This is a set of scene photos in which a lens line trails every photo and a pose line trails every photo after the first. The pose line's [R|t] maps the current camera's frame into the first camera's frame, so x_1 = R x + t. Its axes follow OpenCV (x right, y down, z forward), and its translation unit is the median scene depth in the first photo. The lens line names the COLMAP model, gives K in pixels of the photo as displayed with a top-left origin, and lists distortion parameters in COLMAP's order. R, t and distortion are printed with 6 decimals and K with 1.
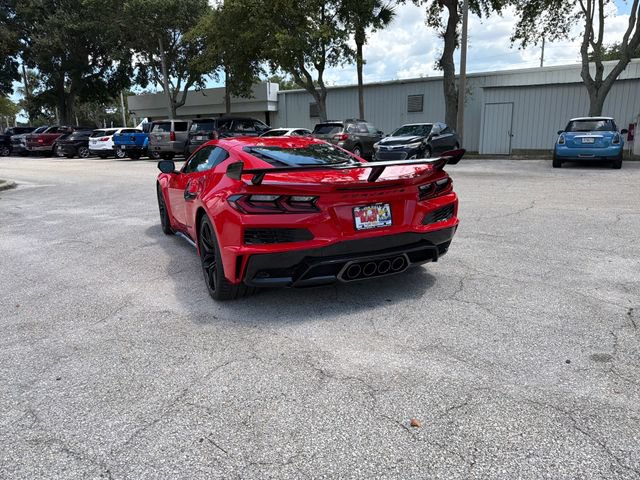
lens RADIAL K [[450.8, 0, 315.6], [0, 450.8, 237.0], [0, 0, 1]] dist [0.041255, -0.054409]
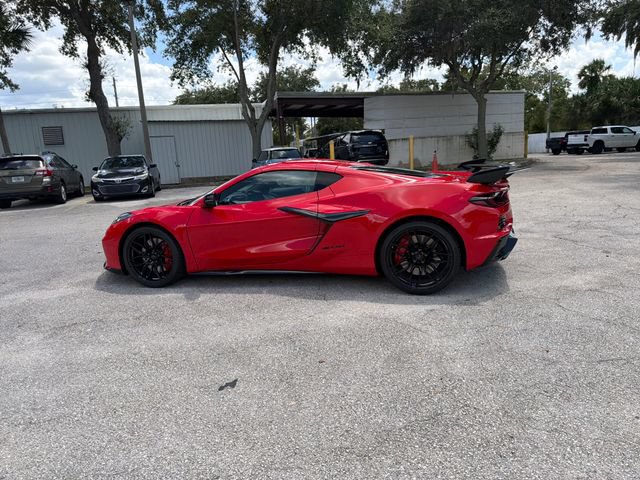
lens RADIAL K [[450.8, 0, 315.2], [0, 450.8, 236.1], [0, 0, 1]] dist [0.041255, -0.054409]
pose [[0.643888, -0.156965, 0.748846, -0.259533], [0.211959, 0.977019, 0.022540, -0.019285], [-0.735174, 0.144211, 0.662361, 0.089804]]
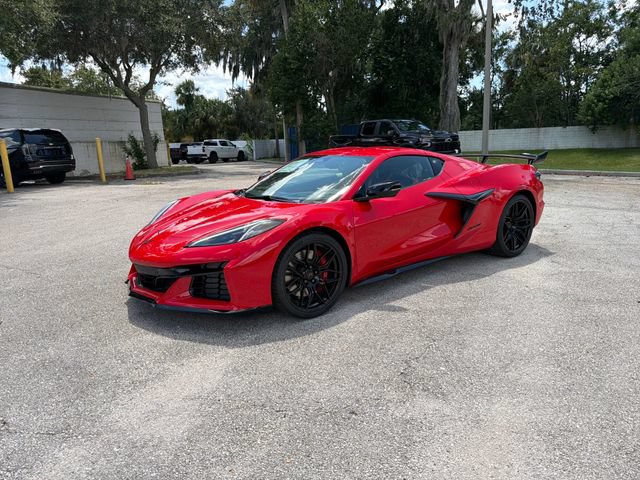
lens RADIAL K [[450.8, 0, 316.9], [0, 450.8, 243.1], [0, 0, 1]] dist [0.041255, -0.054409]
pose [[-0.185133, -0.185995, 0.964952, -0.306748], [0.256226, 0.938826, 0.230118, -0.080231], [-0.948722, 0.289848, -0.126151, 0.368728]]
